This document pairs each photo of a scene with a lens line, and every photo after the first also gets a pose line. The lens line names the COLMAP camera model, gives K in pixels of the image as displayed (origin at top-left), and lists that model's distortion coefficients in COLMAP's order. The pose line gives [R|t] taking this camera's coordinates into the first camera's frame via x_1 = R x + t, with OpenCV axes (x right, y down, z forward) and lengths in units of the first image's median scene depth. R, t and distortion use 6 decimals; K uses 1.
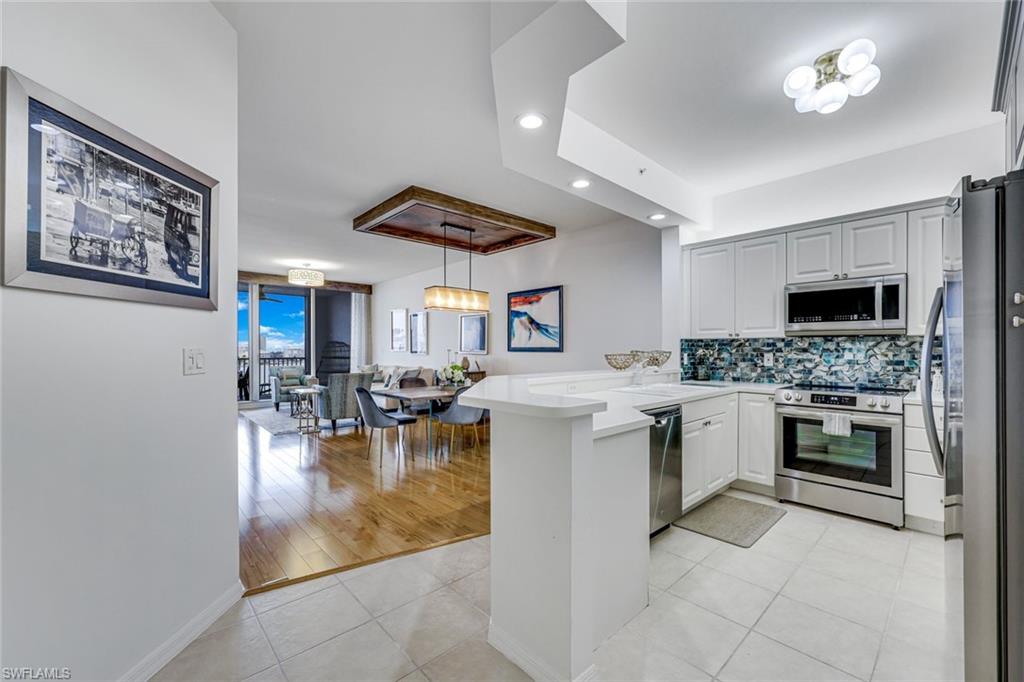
lens RADIAL K [[414.1, 0, 511.4], [0, 414.1, 347.1], [0, 0, 1]] dist [-0.001470, -0.000004]
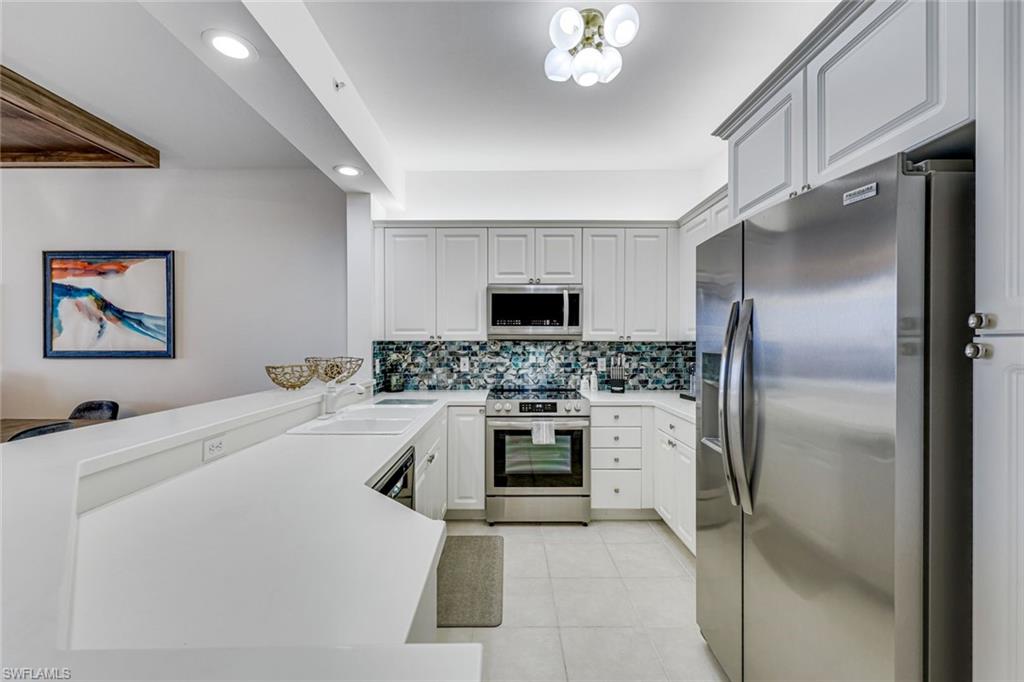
lens RADIAL K [[414.1, 0, 511.4], [0, 414.1, 344.2], [0, 0, 1]] dist [-0.001470, -0.000004]
pose [[0.681634, -0.004856, 0.731678, 0.020954], [-0.001570, 0.999966, 0.008099, -0.022086], [-0.731692, -0.006669, 0.681603, 0.303425]]
